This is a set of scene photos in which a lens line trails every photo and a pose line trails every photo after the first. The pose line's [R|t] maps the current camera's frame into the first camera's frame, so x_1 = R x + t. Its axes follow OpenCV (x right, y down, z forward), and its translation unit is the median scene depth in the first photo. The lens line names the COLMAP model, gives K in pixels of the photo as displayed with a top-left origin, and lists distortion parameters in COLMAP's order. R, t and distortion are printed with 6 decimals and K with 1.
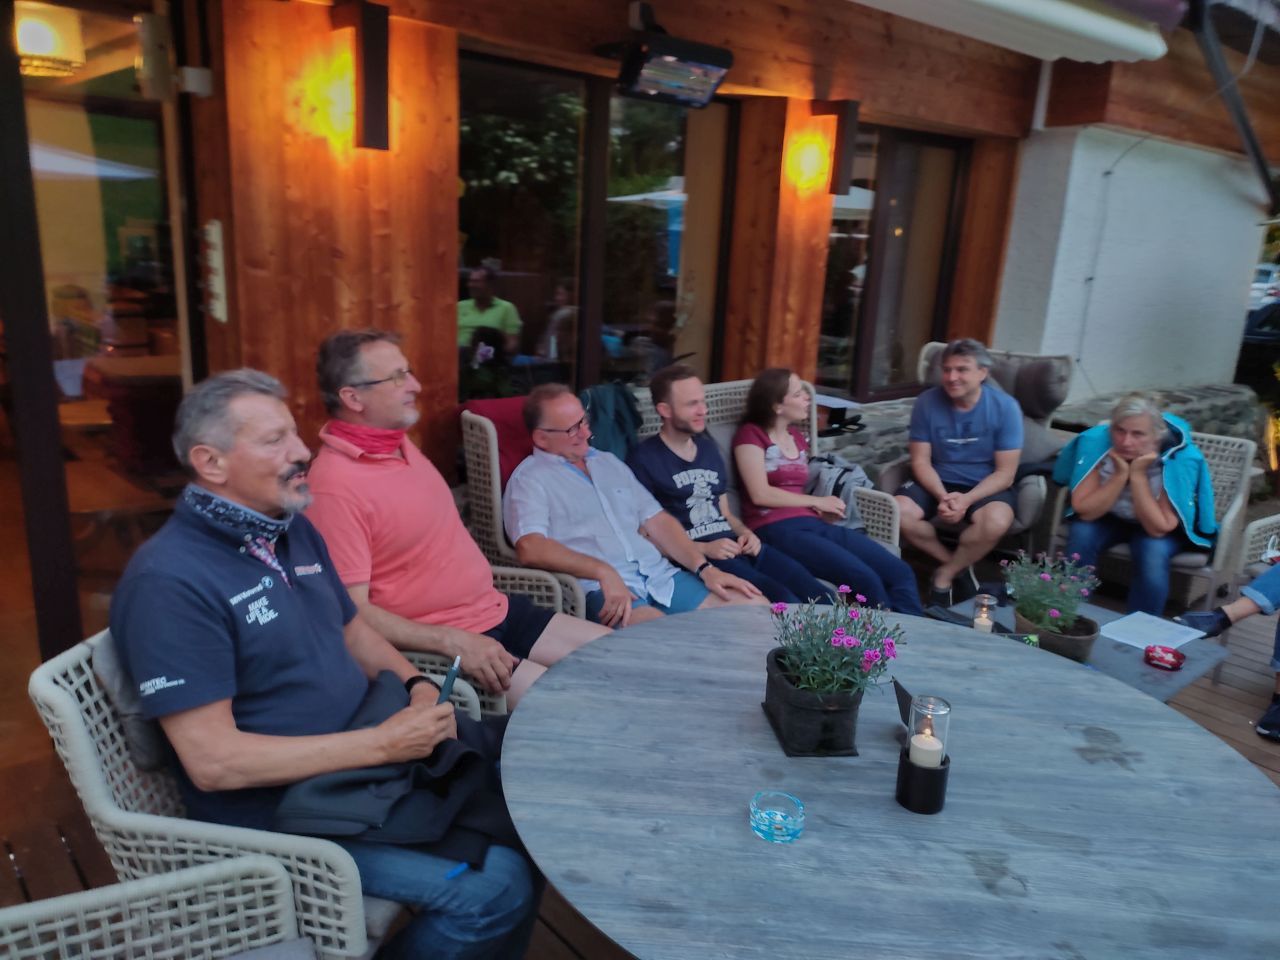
lens RADIAL K [[950.7, 0, 640.2], [0, 950.7, 481.7], [0, 0, 1]] dist [0.058900, -0.033864]
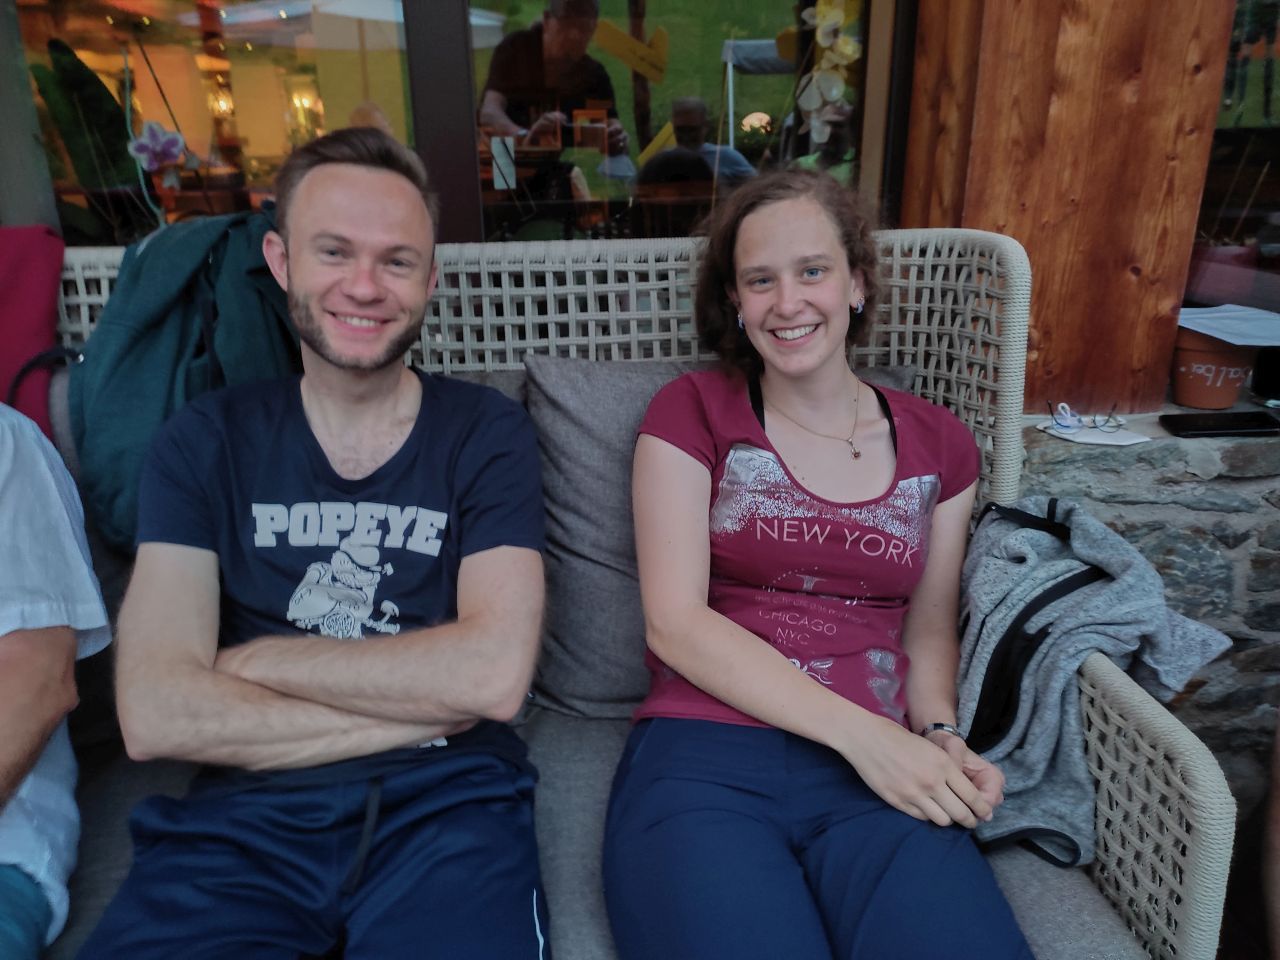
lens RADIAL K [[950.7, 0, 642.0], [0, 950.7, 473.6], [0, 0, 1]] dist [0.058900, -0.033864]
pose [[0.806447, 0.160125, -0.569212, 0.252212], [-0.112651, 0.986610, 0.117941, -0.056513], [0.580476, -0.030991, 0.813687, 0.680446]]
